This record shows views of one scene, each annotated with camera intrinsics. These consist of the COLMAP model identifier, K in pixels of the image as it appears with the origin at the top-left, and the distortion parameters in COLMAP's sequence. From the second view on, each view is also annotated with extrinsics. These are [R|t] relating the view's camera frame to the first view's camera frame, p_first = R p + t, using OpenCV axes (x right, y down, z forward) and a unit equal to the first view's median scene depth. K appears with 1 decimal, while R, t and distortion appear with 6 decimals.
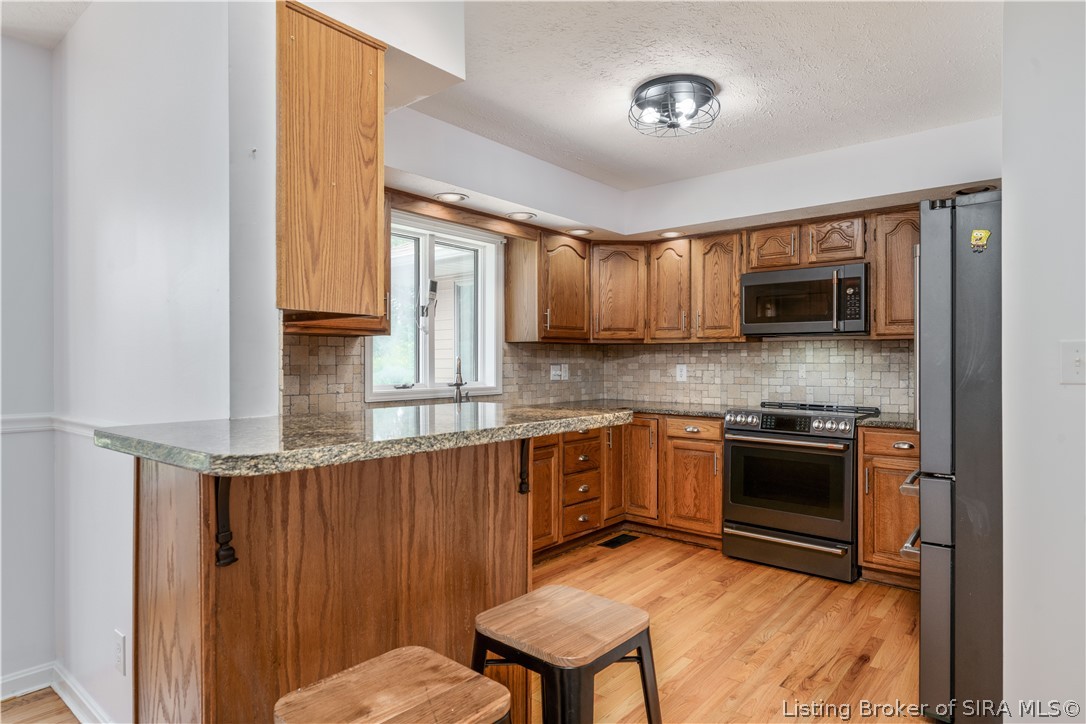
lens RADIAL K [[659.6, 0, 538.4], [0, 659.6, 359.9], [0, 0, 1]] dist [-0.030429, 0.001733]
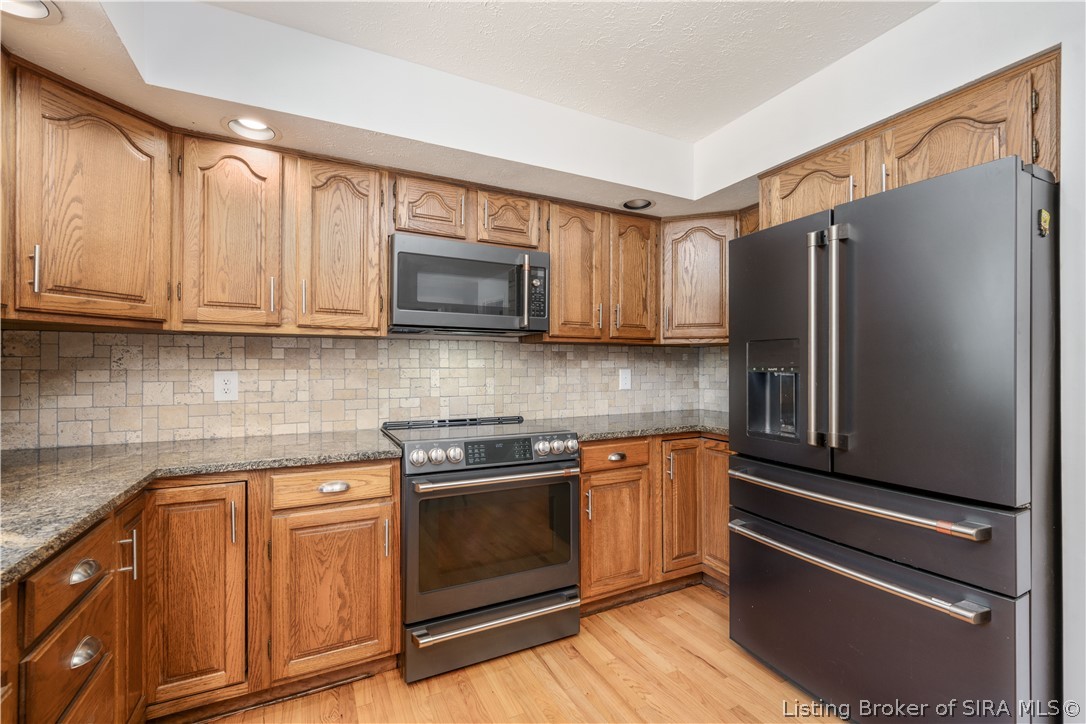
lens RADIAL K [[456.4, 0, 549.7], [0, 456.4, 364.6], [0, 0, 1]] dist [-0.000850, 0.000549]
pose [[0.362371, 0.003081, 0.932029, -0.054693], [0.000054, 0.999994, -0.003327, 0.002324], [-0.932034, 0.001256, 0.362369, 0.608143]]
